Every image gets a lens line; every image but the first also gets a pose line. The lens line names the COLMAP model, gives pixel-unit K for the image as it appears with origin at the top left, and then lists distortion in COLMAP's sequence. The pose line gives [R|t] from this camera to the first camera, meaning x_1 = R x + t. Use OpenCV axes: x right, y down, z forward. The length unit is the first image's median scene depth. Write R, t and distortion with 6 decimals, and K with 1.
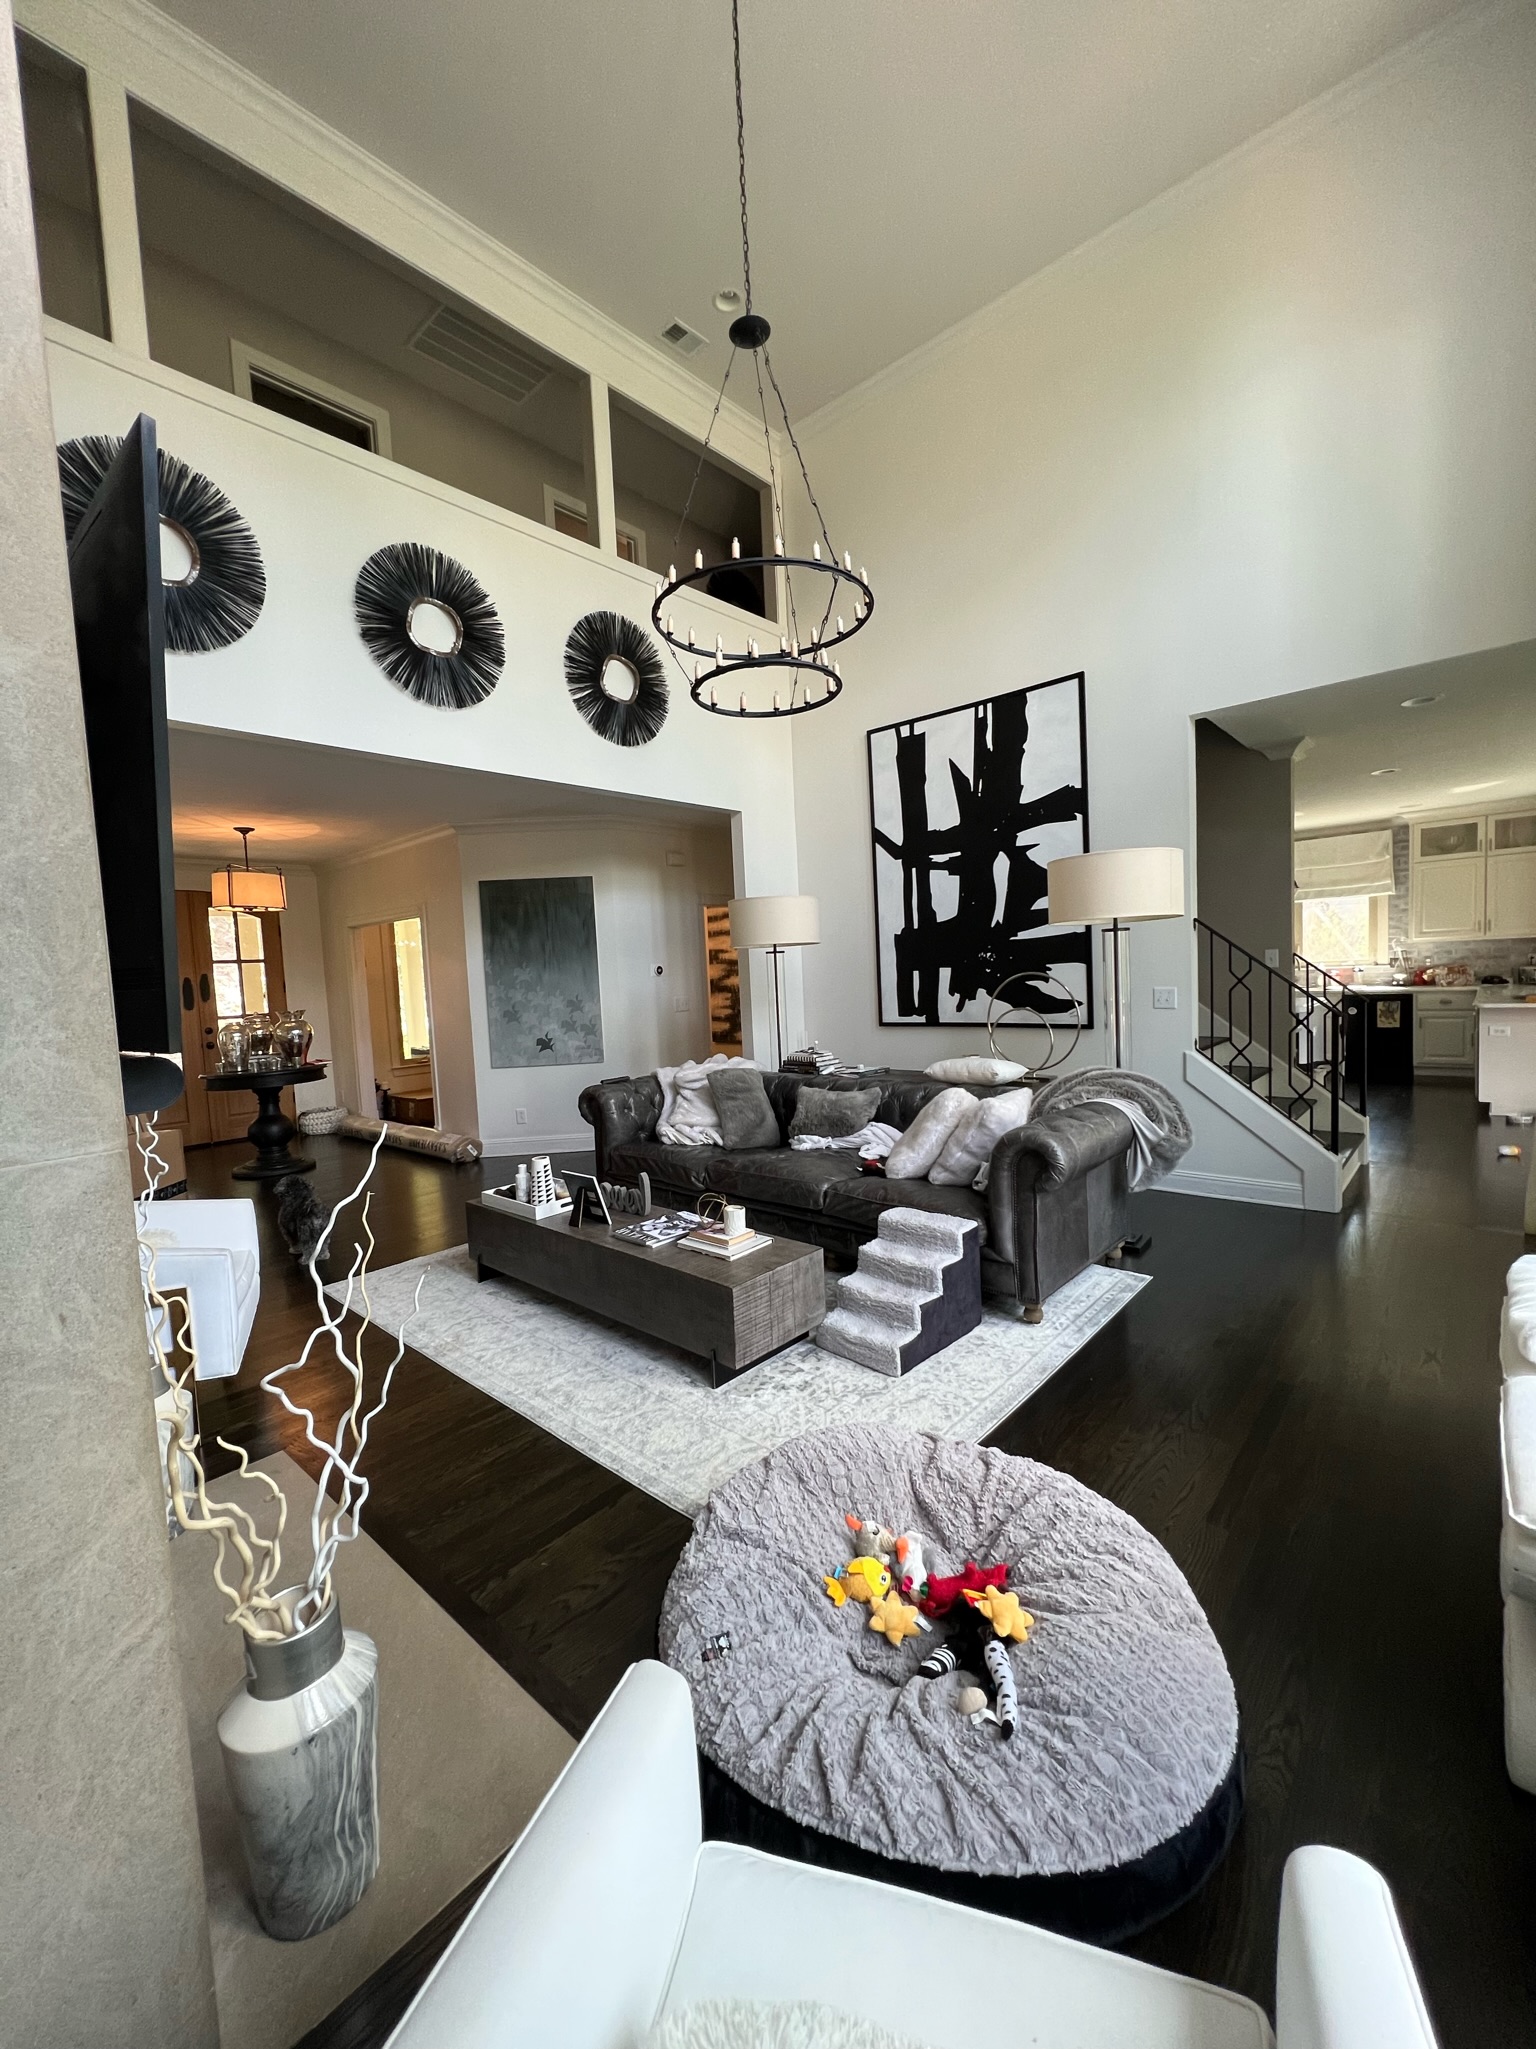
lens RADIAL K [[827.4, 0, 770.4], [0, 827.4, 1020.0], [0, 0, 1]] dist [-0.002811, 0.000900]
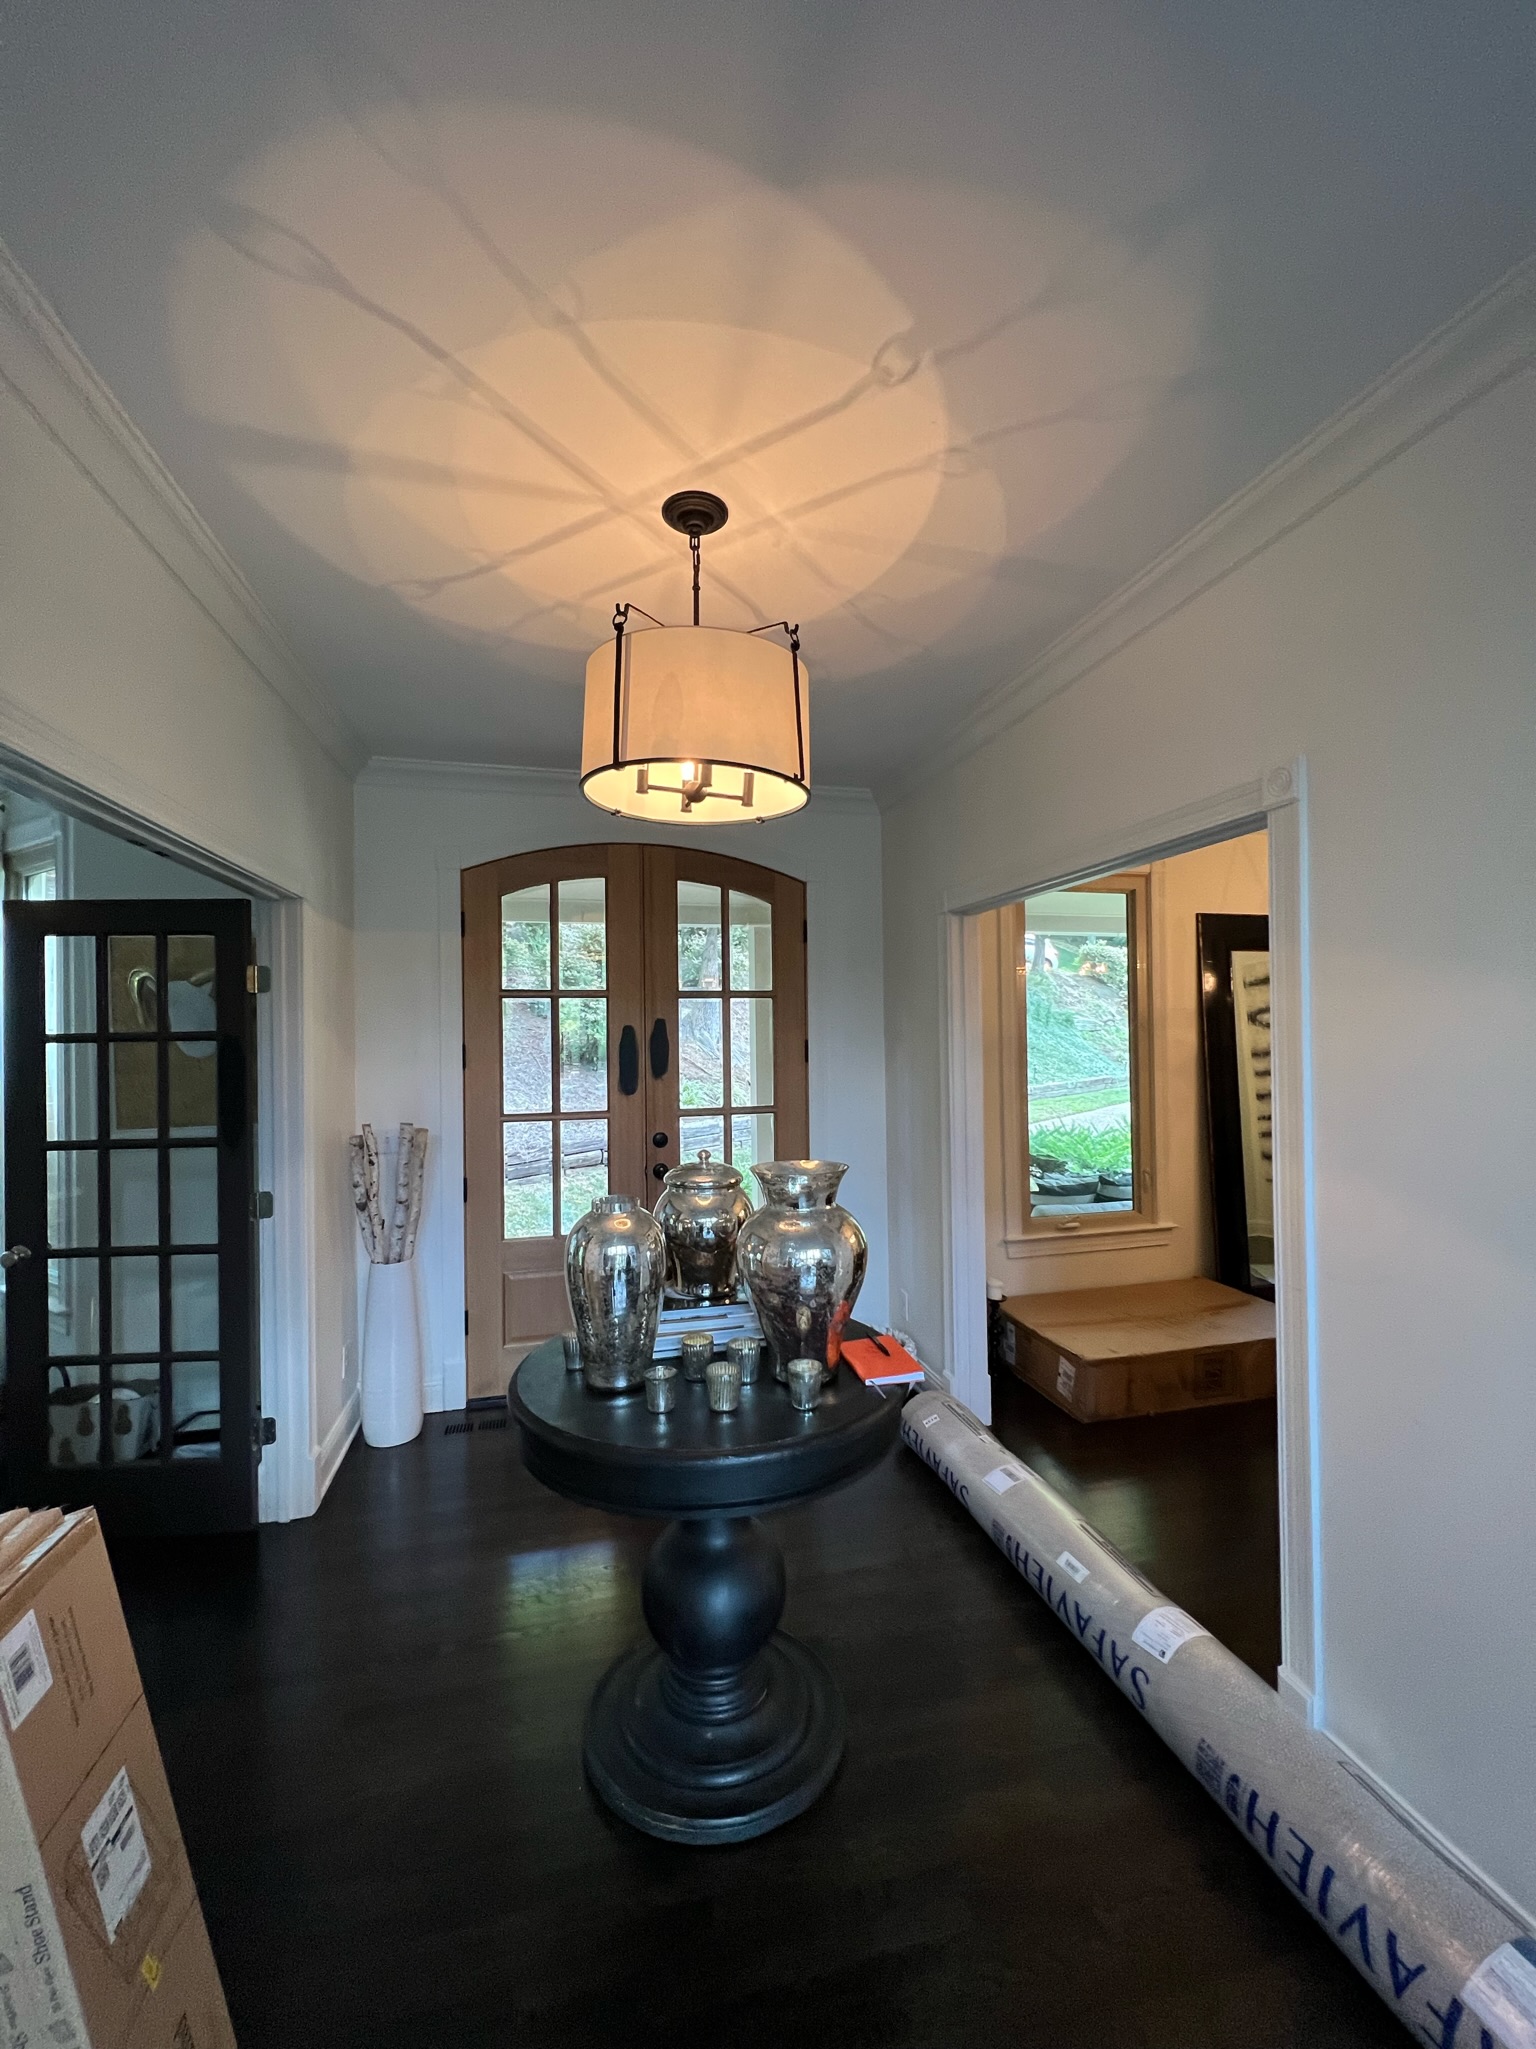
lens RADIAL K [[827.4, 0, 768.6], [0, 827.4, 1028.4], [0, 0, 1]] dist [-0.002811, 0.000900]
pose [[0.823214, 0.031412, -0.566861, -0.366171], [-0.064959, 0.997122, -0.039081, -0.035714], [0.564002, 0.068995, 0.822886, 0.645145]]
